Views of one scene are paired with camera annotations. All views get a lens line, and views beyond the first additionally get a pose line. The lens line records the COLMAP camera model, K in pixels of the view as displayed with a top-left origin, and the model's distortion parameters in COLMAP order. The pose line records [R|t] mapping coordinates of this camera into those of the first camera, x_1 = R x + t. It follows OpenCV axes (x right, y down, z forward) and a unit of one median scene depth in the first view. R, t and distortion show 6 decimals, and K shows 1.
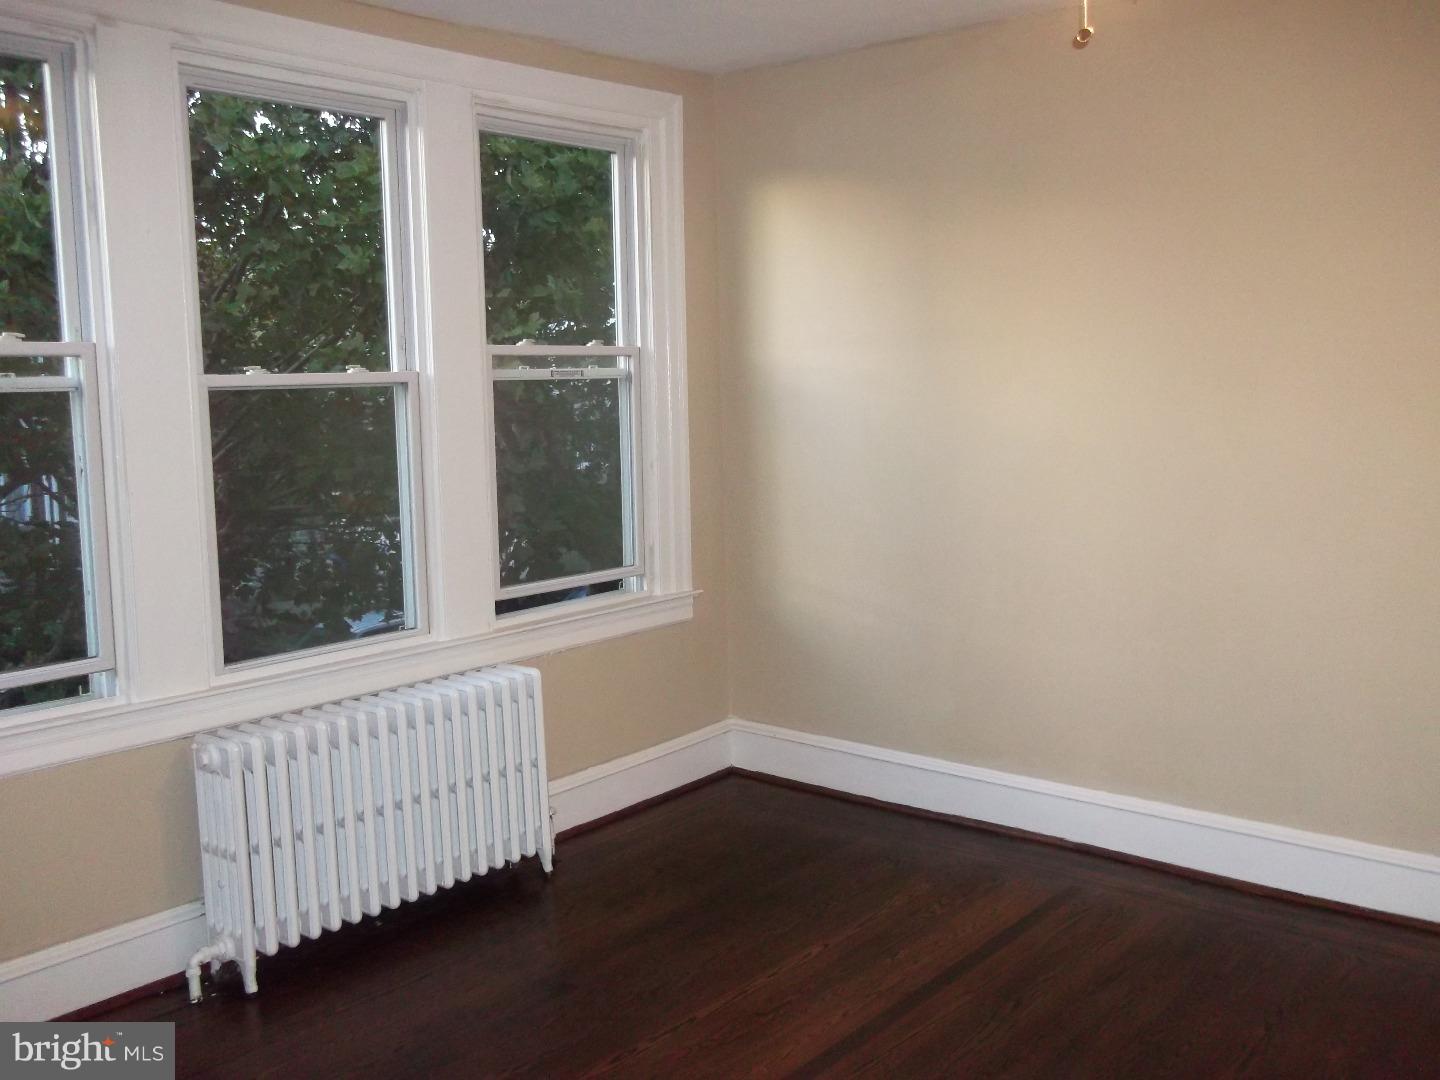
lens RADIAL K [[1394.7, 0, 720.0], [0, 1394.7, 540.0], [0, 0, 1]] dist [0.013300, 0.025455]
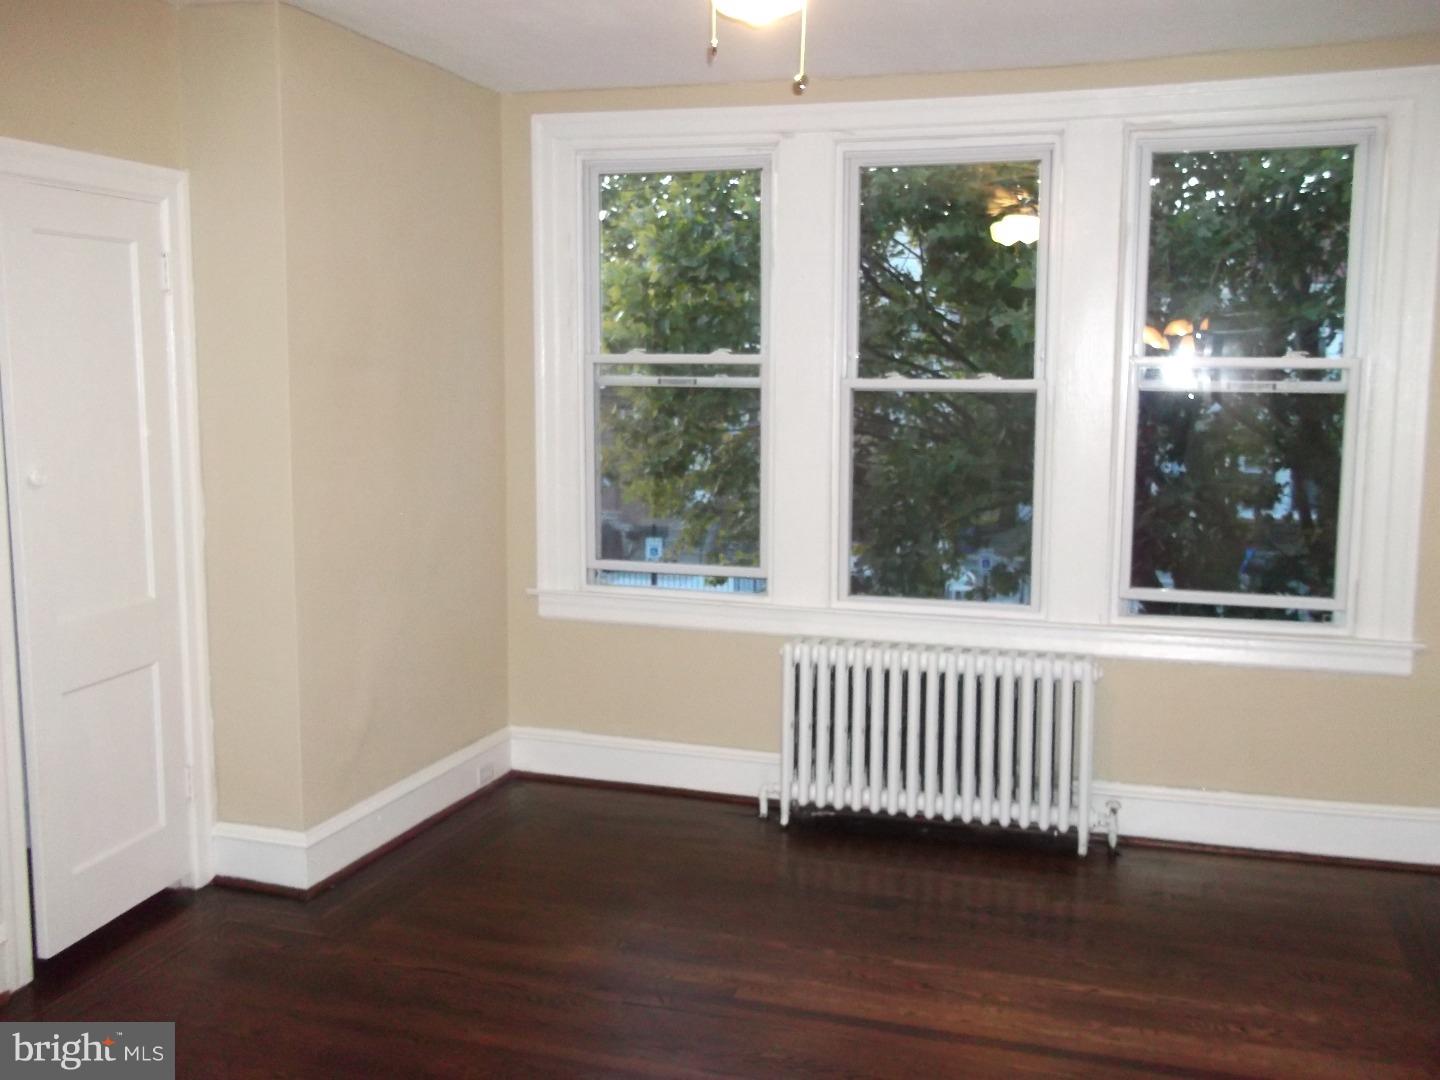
lens RADIAL K [[1334.2, 0, 720.0], [0, 1334.2, 540.0], [0, 0, 1]] dist [0.018005, 0.000610]
pose [[0.372140, 0.129252, -0.919133, 0.766043], [-0.128787, 0.987869, 0.086774, -0.057174], [0.919198, 0.086080, 0.384271, 0.384534]]
